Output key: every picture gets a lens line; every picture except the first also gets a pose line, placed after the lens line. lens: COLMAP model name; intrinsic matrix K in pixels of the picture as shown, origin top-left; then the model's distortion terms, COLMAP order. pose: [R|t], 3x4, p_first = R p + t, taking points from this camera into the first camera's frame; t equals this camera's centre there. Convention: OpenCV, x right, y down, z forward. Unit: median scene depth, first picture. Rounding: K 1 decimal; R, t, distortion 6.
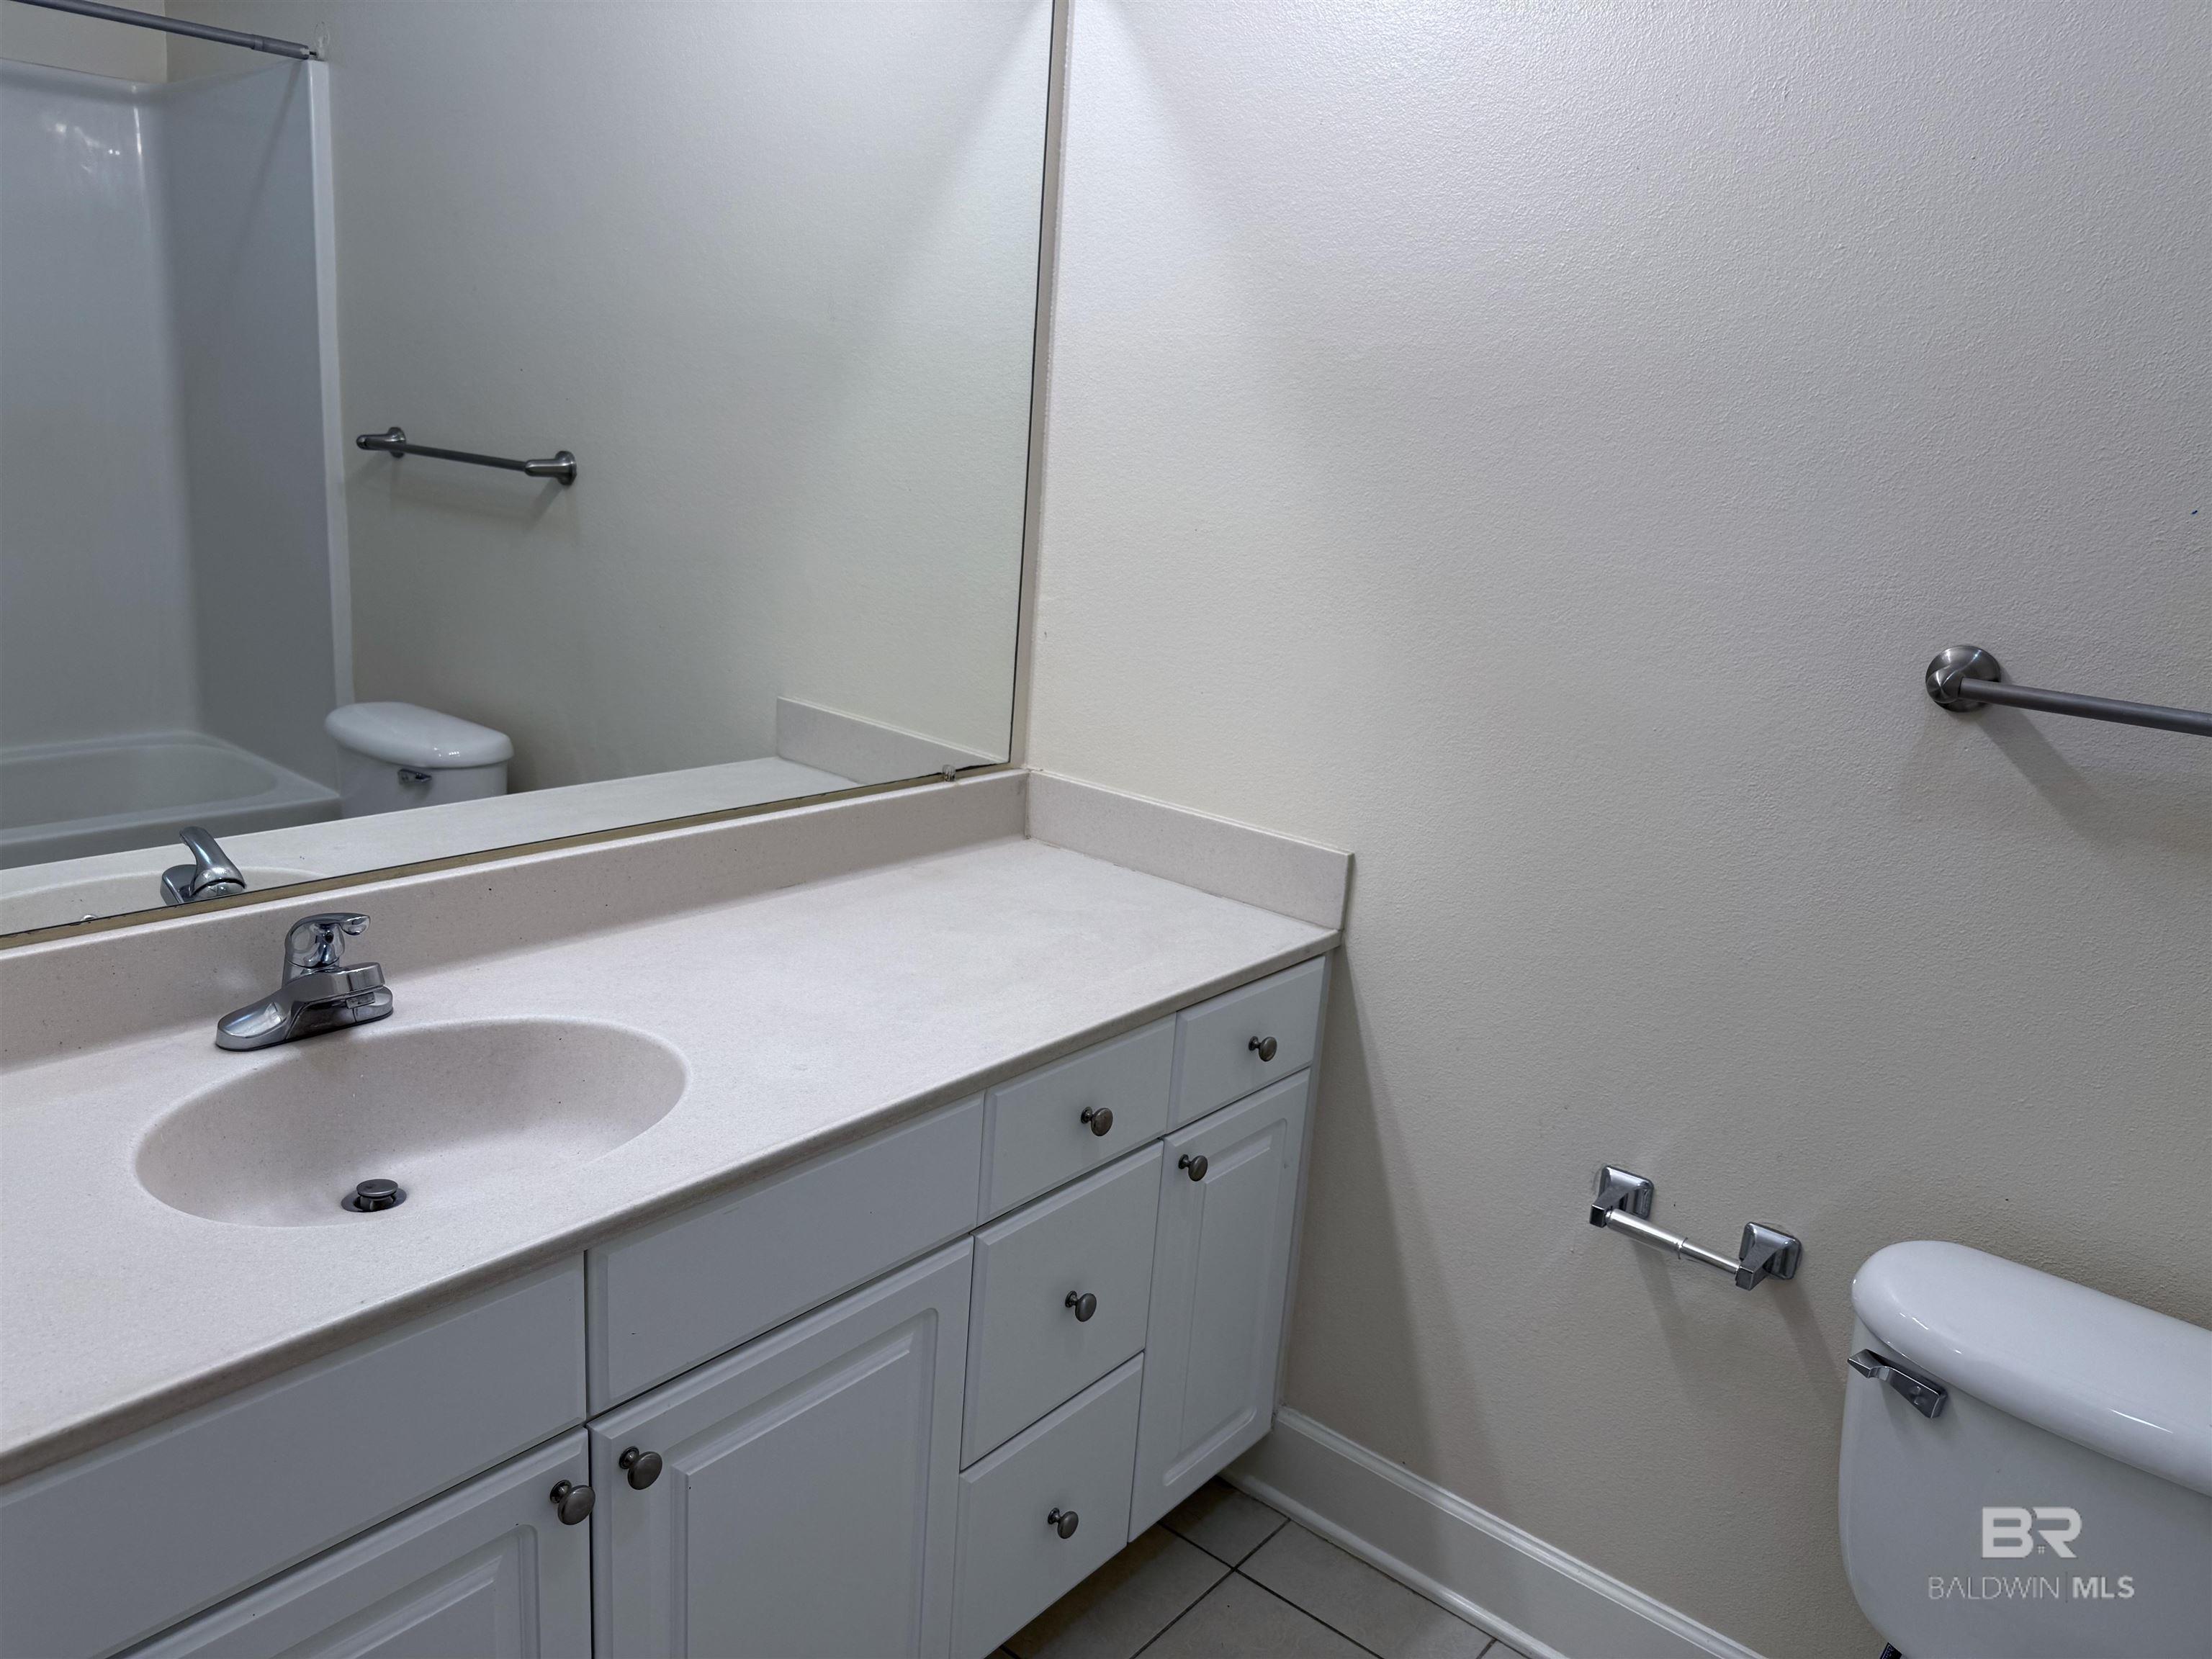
lens RADIAL K [[1555.6, 0, 1111.6], [0, 1555.6, 841.3], [0, 0, 1]] dist [0.126653, -0.192593]
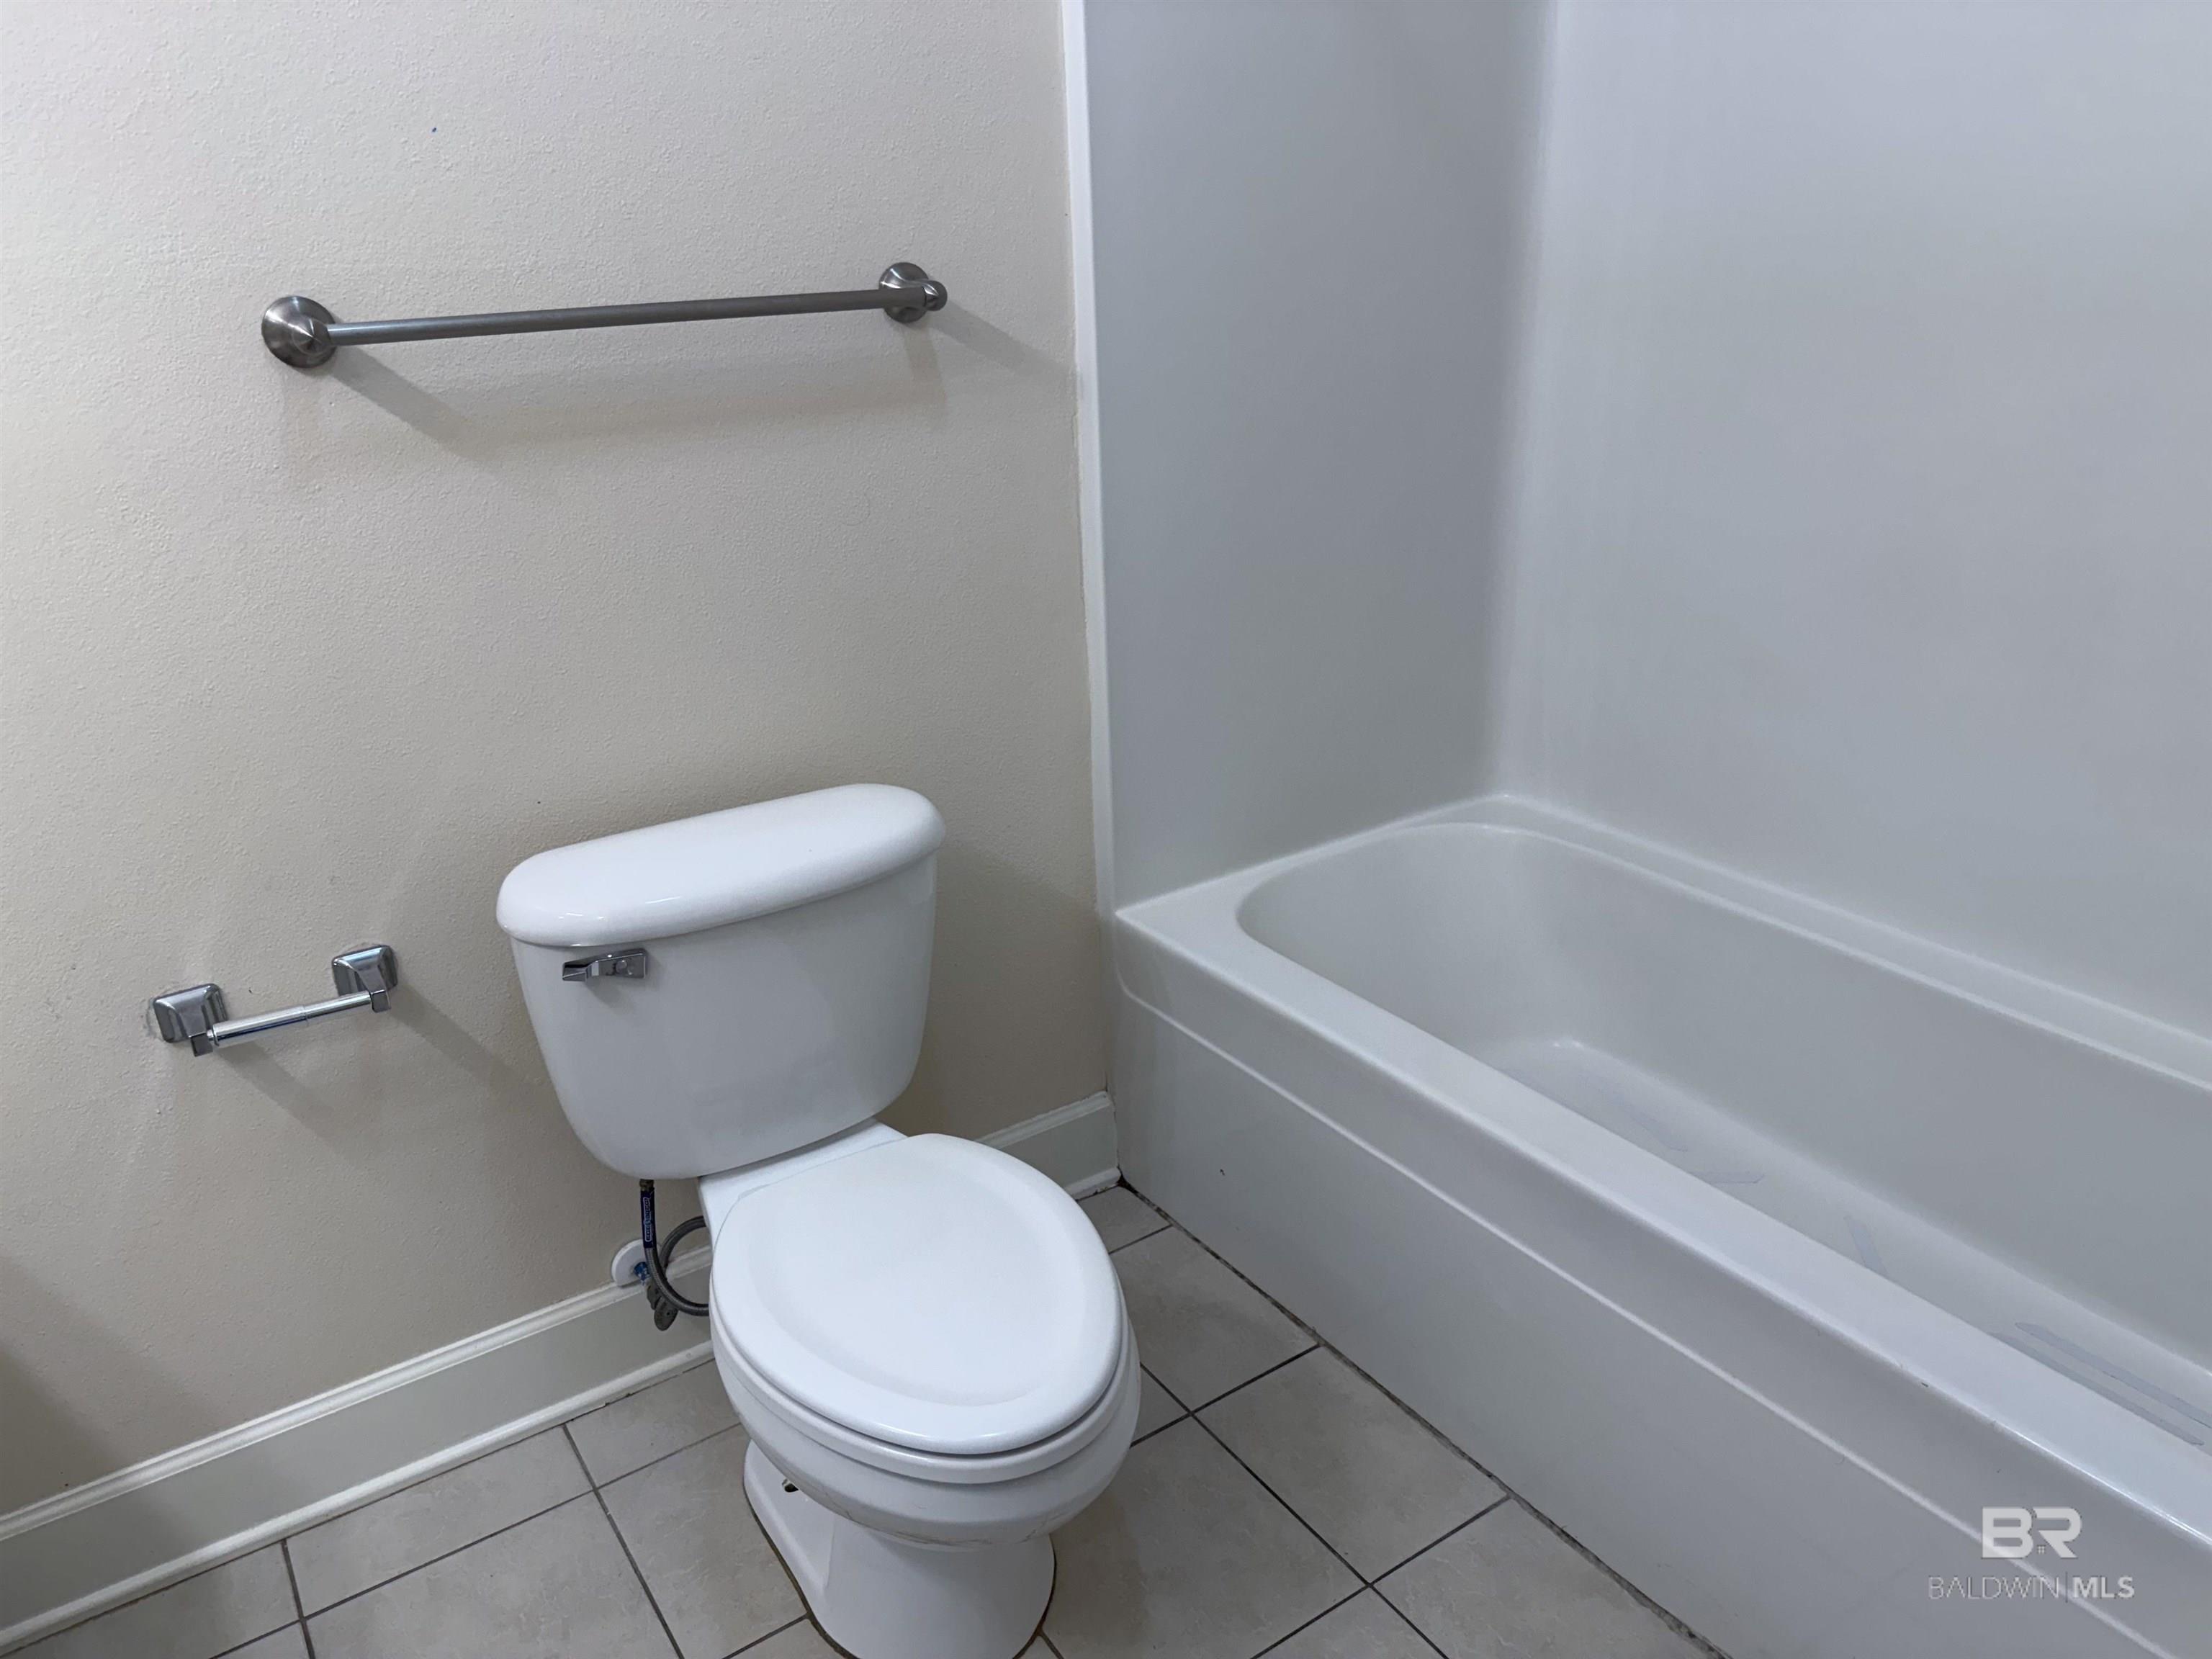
lens RADIAL K [[1568.0, 0, 1106.0], [0, 1568.0, 829.5], [0, 0, 1]] dist [-0.010534, -0.003775]
pose [[0.280175, -0.415102, 0.865559, -0.274644], [0.303458, 0.893733, 0.330386, 0.003889], [-0.910722, 0.170095, 0.376367, 0.244883]]
